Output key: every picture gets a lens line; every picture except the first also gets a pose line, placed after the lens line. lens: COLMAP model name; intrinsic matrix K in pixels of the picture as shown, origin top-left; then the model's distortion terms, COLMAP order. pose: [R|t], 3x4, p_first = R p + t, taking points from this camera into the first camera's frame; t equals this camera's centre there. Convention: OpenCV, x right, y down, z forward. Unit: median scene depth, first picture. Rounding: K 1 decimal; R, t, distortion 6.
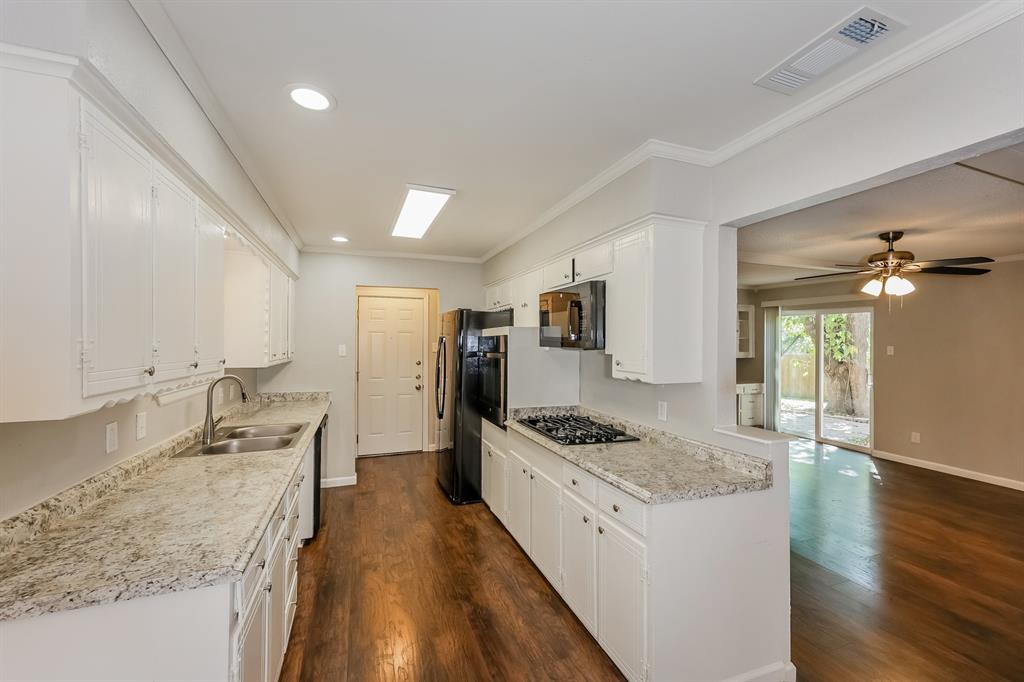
lens RADIAL K [[413.0, 0, 512.0], [0, 413.0, 341.0], [0, 0, 1]] dist [-0.000547, -0.000234]
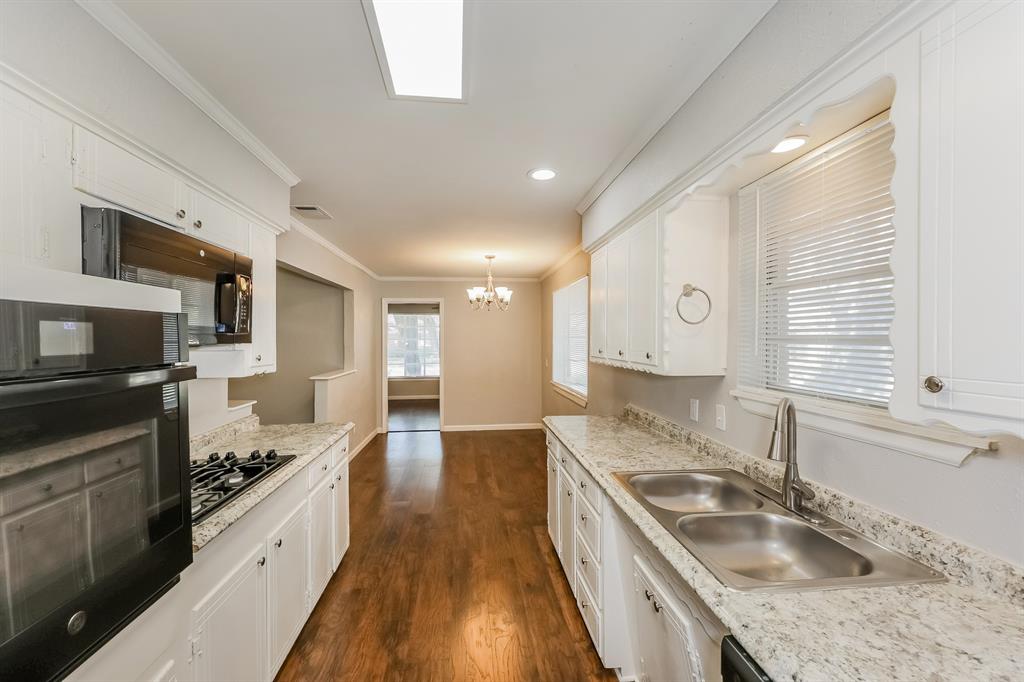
lens RADIAL K [[416.9, 0, 518.0], [0, 416.9, 341.3], [0, 0, 1]] dist [0.002710, 0.000149]
pose [[-0.972002, -0.004203, 0.234934, -0.539769], [-0.001779, 0.999943, 0.010529, 0.002791], [-0.234965, 0.009817, -0.971954, 1.779669]]
